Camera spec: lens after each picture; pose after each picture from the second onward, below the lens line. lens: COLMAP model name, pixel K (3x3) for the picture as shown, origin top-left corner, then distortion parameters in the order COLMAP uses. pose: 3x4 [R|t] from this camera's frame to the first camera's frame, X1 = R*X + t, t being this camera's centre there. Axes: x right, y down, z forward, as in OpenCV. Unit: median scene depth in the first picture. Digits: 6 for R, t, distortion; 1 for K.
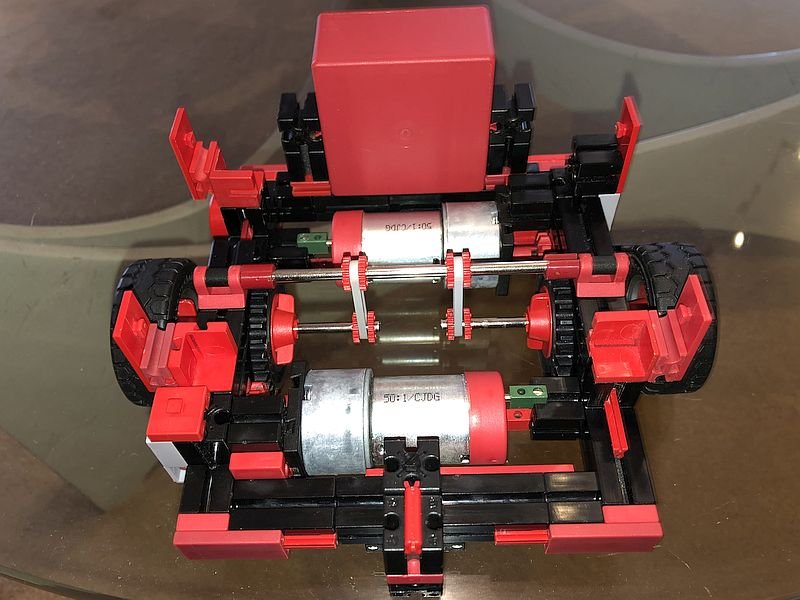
lens RADIAL K [[690.9, 0, 400.0], [0, 690.9, 300.0], [0, 0, 1]] dist [-0.018156, -0.010866]
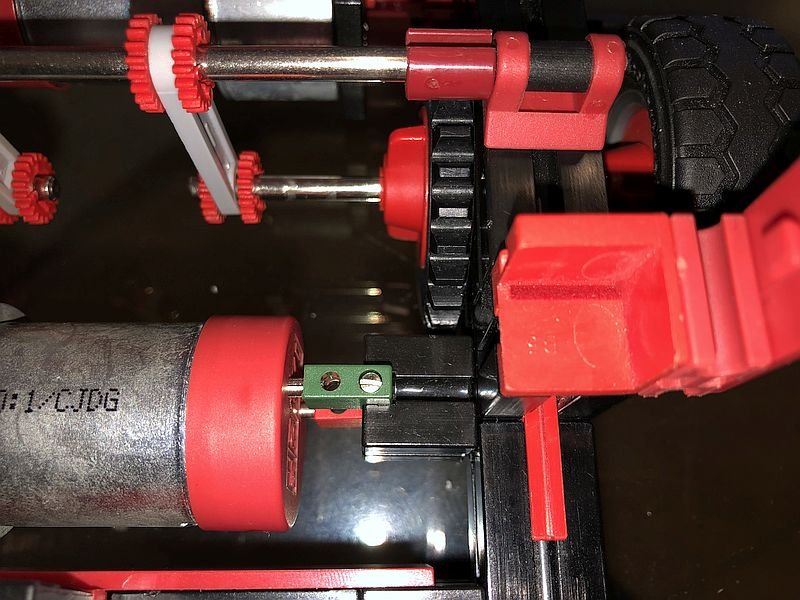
lens RADIAL K [[690.9, 0, 400.0], [0, 690.9, 300.0], [0, 0, 1]] dist [-0.018156, -0.010866]
pose [[0.997397, 0.015950, 0.070320, 0.183130], [-0.036663, 0.951934, 0.304102, -0.040299], [-0.062090, -0.305889, 0.950040, 0.604508]]
